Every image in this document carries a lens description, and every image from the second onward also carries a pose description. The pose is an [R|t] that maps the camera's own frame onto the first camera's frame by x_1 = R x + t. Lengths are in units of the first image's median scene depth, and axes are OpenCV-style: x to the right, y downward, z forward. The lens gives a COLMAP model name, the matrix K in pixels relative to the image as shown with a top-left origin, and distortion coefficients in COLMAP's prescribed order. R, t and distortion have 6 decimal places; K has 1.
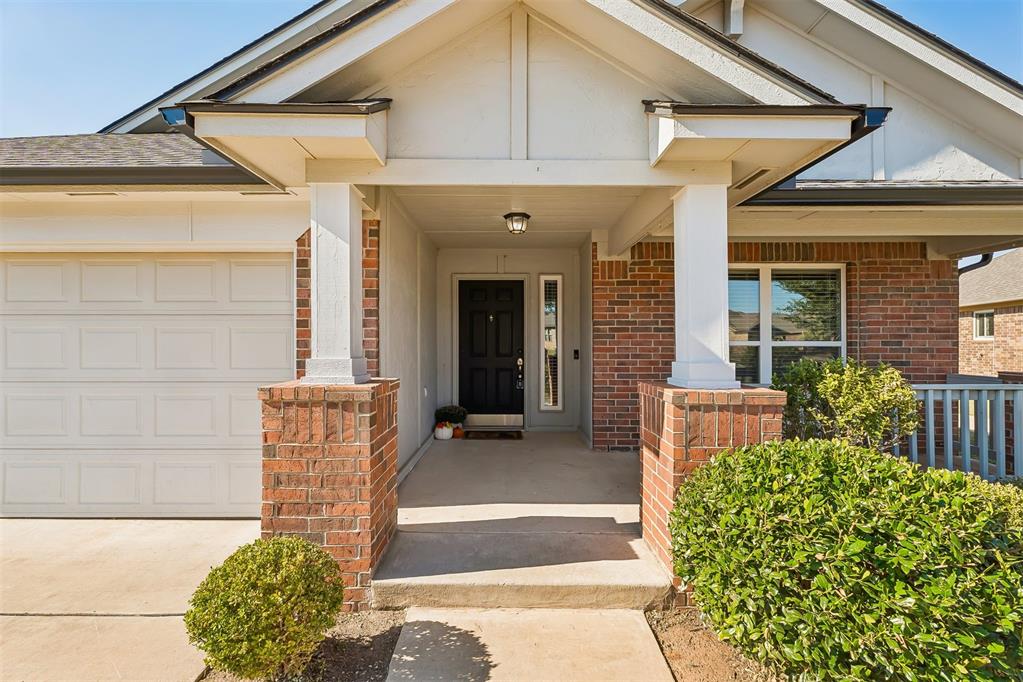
lens RADIAL K [[432.3, 0, 514.3], [0, 432.3, 338.0], [0, 0, 1]] dist [0.002947, 0.000495]
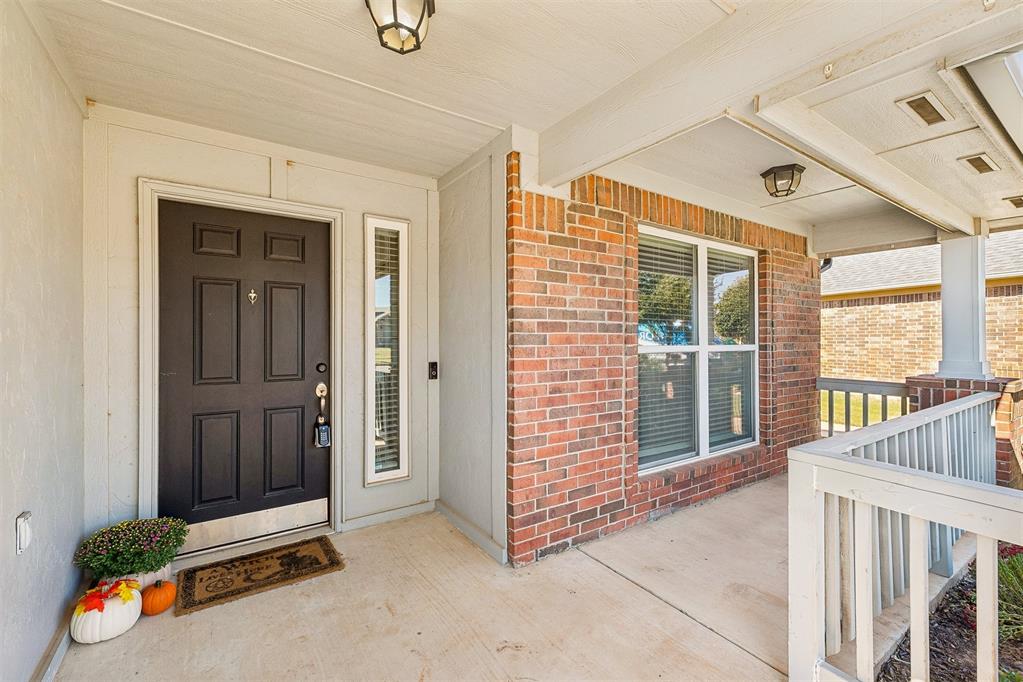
lens RADIAL K [[432.3, 0, 514.3], [0, 432.3, 338.0], [0, 0, 1]] dist [0.002947, 0.000495]
pose [[0.832168, -0.000203, 0.554523, -0.088823], [-0.004267, 0.999968, 0.006769, -0.008454], [-0.554507, -0.007999, 0.832141, 0.557111]]
